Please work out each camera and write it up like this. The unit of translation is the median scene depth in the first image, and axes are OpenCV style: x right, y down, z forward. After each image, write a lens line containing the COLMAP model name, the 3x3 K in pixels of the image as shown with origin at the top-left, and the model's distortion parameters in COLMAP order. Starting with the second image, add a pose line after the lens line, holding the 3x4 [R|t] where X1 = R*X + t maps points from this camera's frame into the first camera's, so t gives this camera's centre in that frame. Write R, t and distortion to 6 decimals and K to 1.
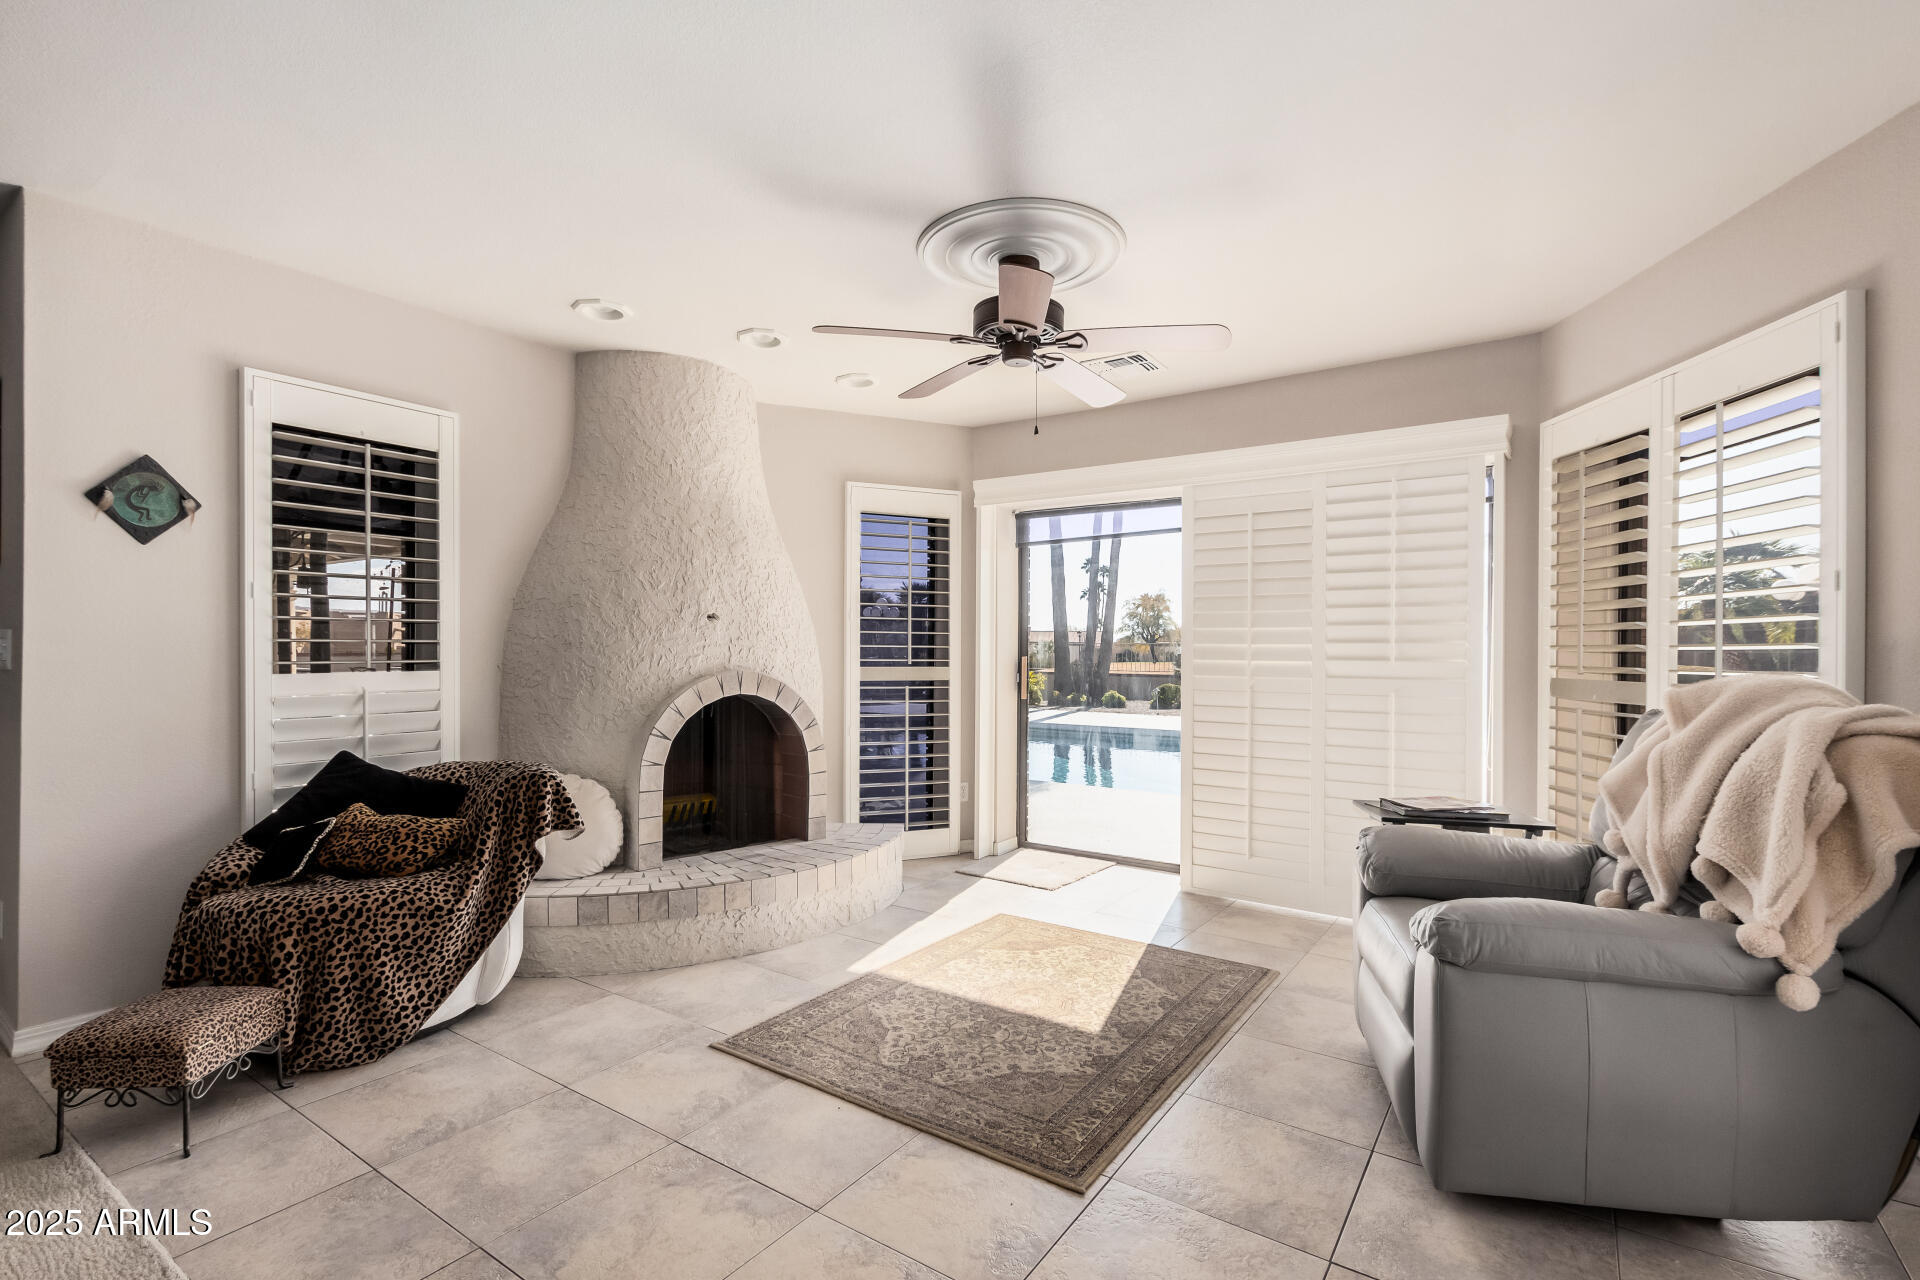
lens RADIAL K [[889.1, 0, 965.0], [0, 889.1, 649.0], [0, 0, 1]] dist [0.005354, 0.000573]
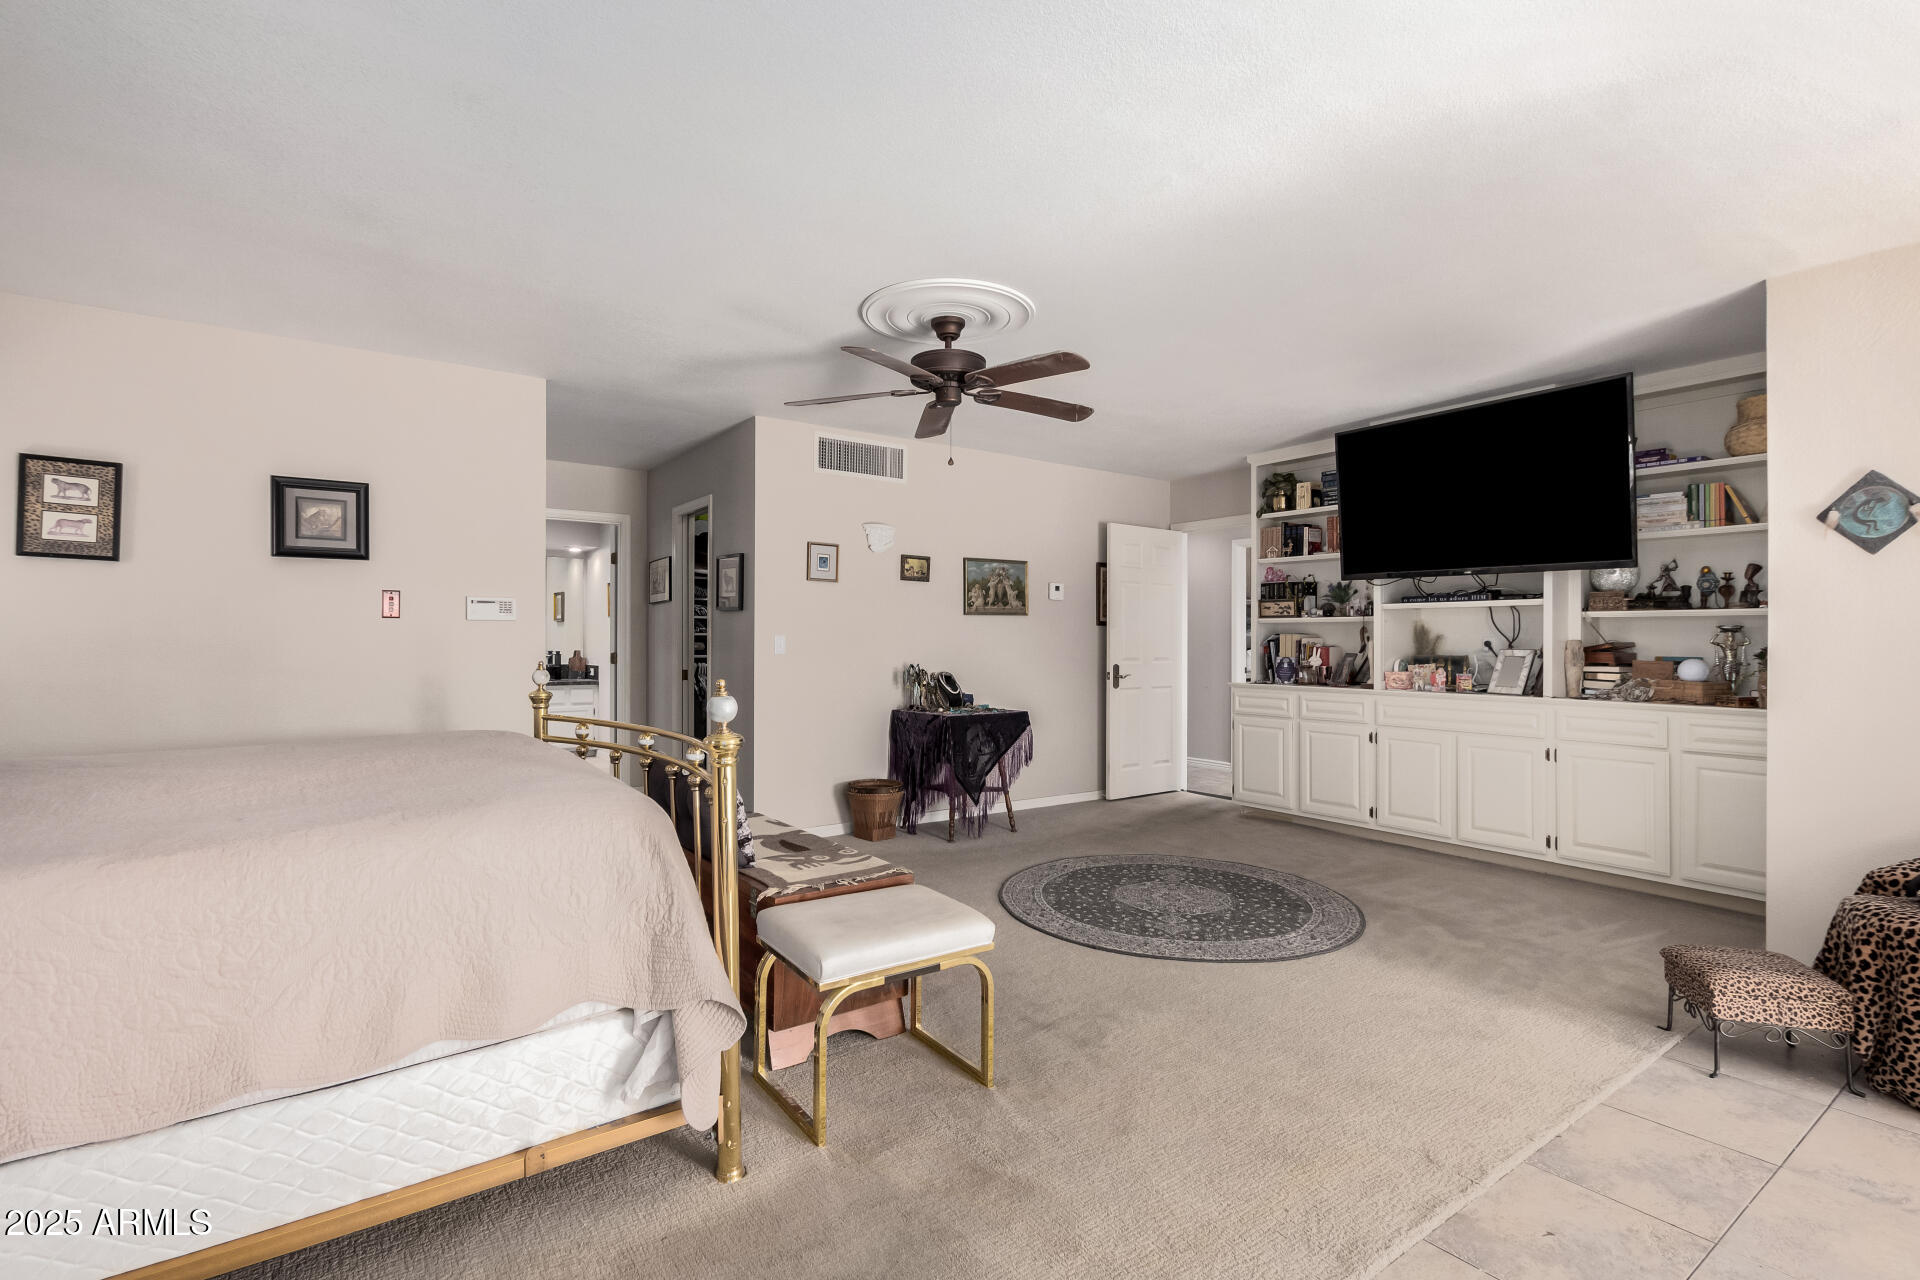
lens RADIAL K [[889.1, 0, 963.3], [0, 889.1, 637.0], [0, 0, 1]] dist [0.005354, 0.000573]
pose [[-0.307217, -0.008314, -0.951603, 0.489218], [-0.009349, 0.999940, -0.005718, -0.003498], [0.951594, 0.007140, -0.307276, 0.348389]]
